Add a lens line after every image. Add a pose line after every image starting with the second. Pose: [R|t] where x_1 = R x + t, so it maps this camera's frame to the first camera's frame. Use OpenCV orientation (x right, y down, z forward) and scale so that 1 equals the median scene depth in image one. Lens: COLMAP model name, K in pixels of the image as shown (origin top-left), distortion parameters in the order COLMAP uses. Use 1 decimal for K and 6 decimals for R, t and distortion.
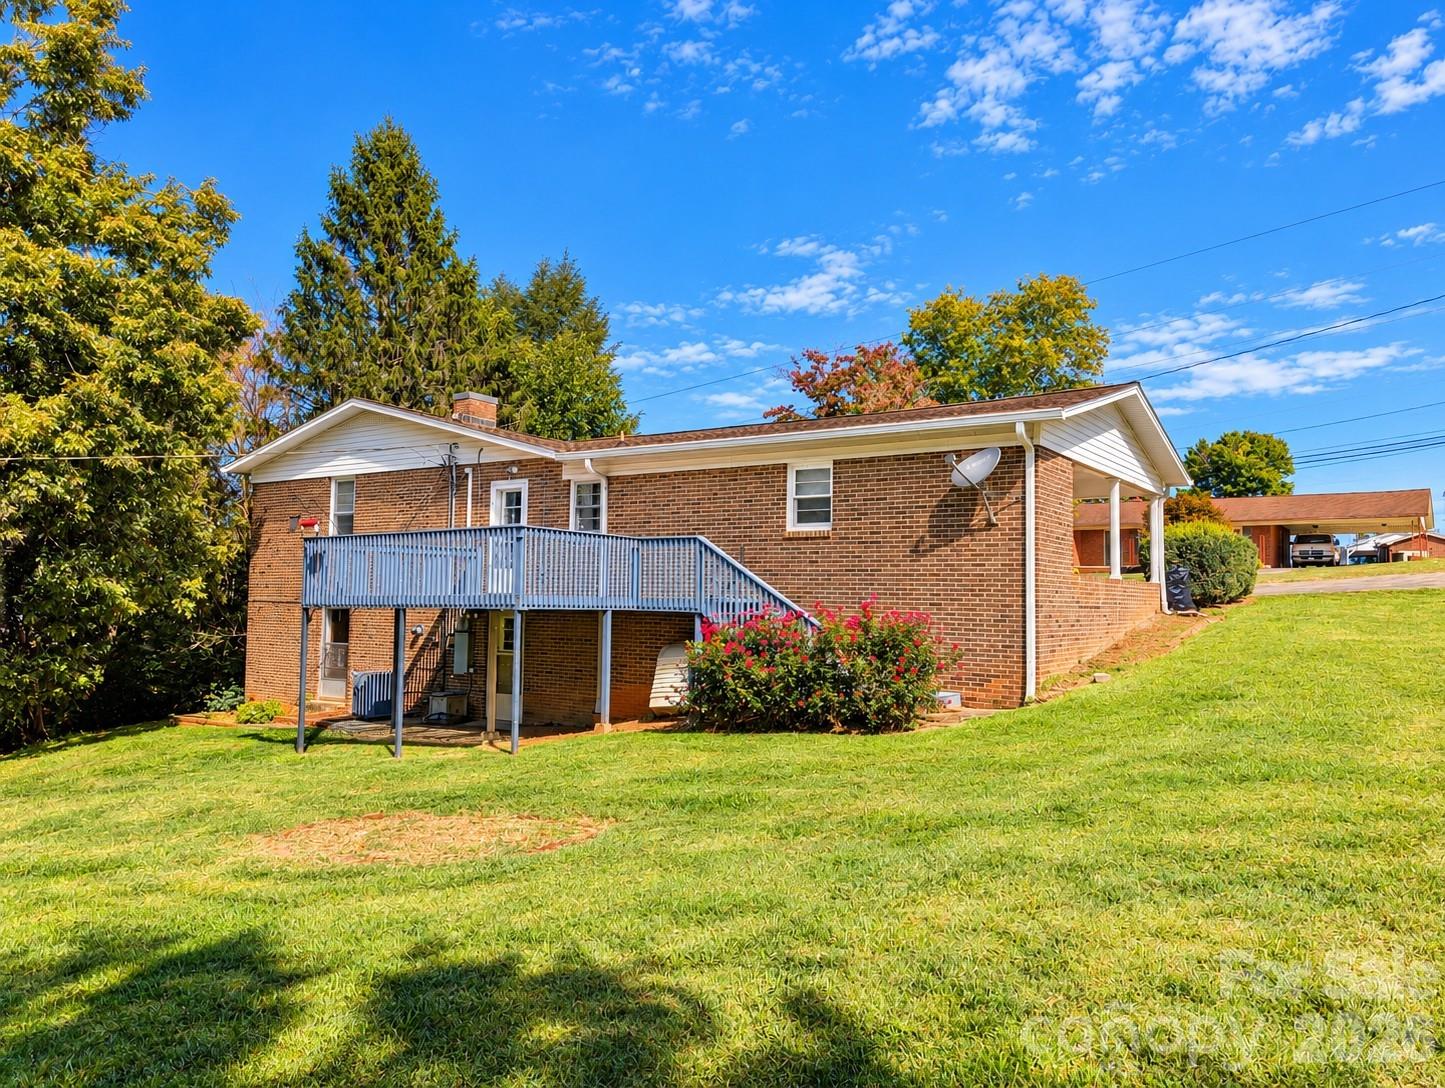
lens RADIAL K [[1056.2, 0, 722.5], [0, 1056.2, 544.0], [0, 0, 1]] dist [0.002645, 0.003583]
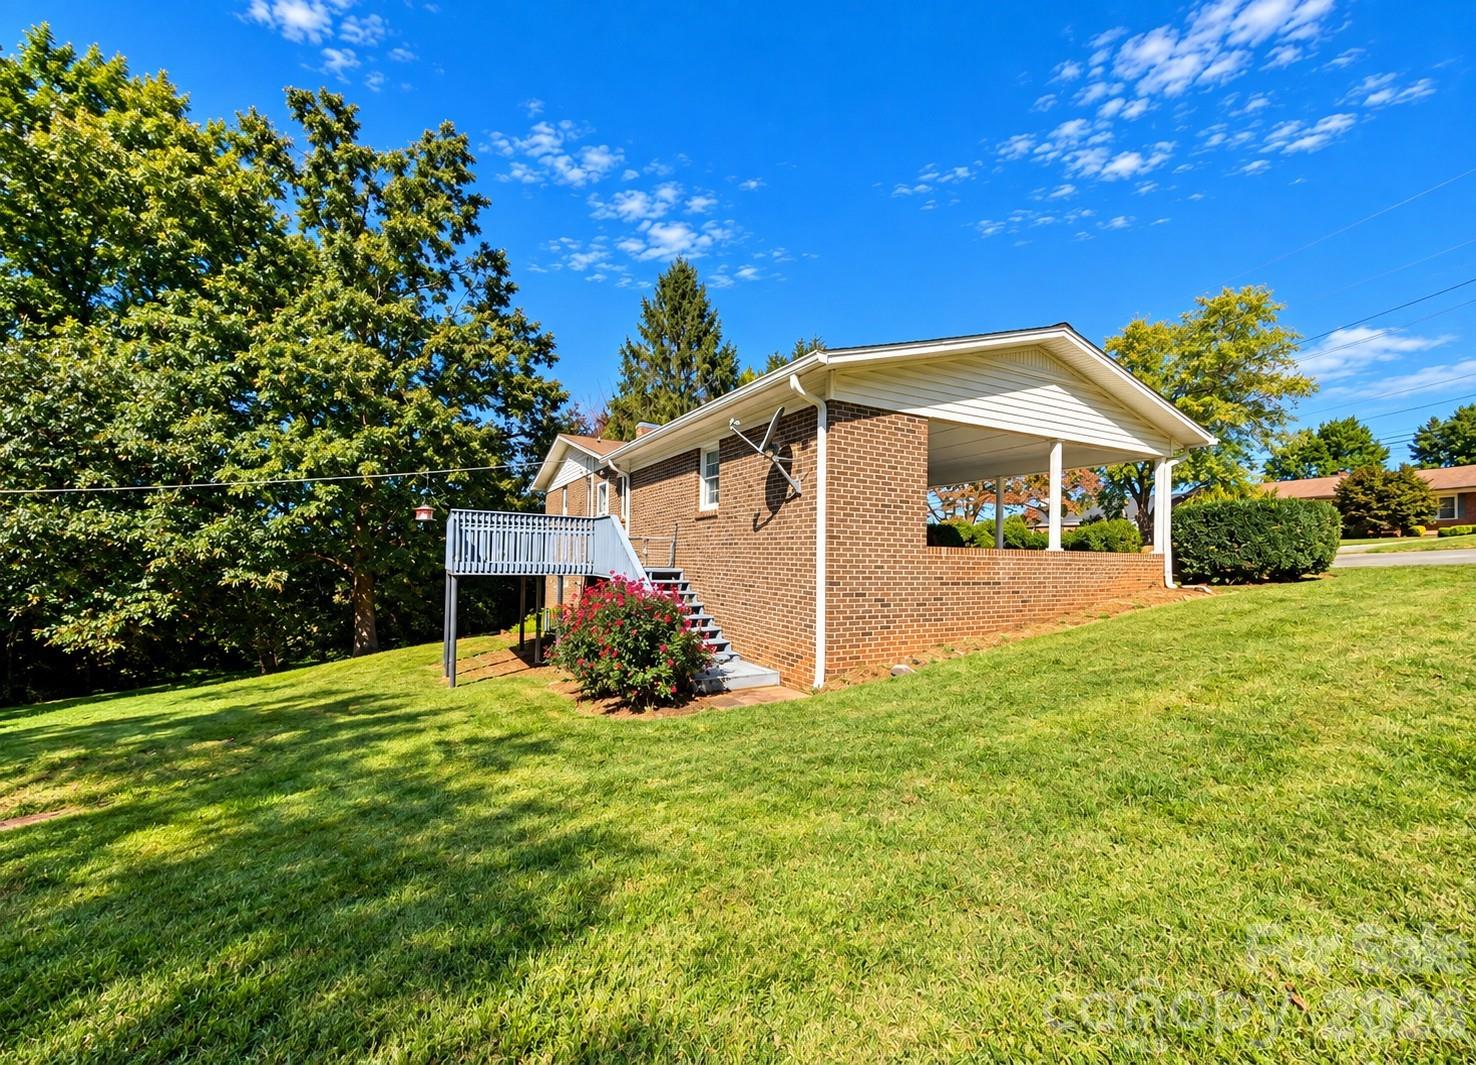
lens RADIAL K [[593.7, 0, 738.0], [0, 593.7, 532.5], [0, 0, 1]] dist [-0.000460, -0.000040]
pose [[0.885373, -0.003963, -0.464864, 0.322698], [0.012945, 0.999786, 0.016132, 0.004223], [0.464701, -0.020301, 0.885235, 0.376830]]
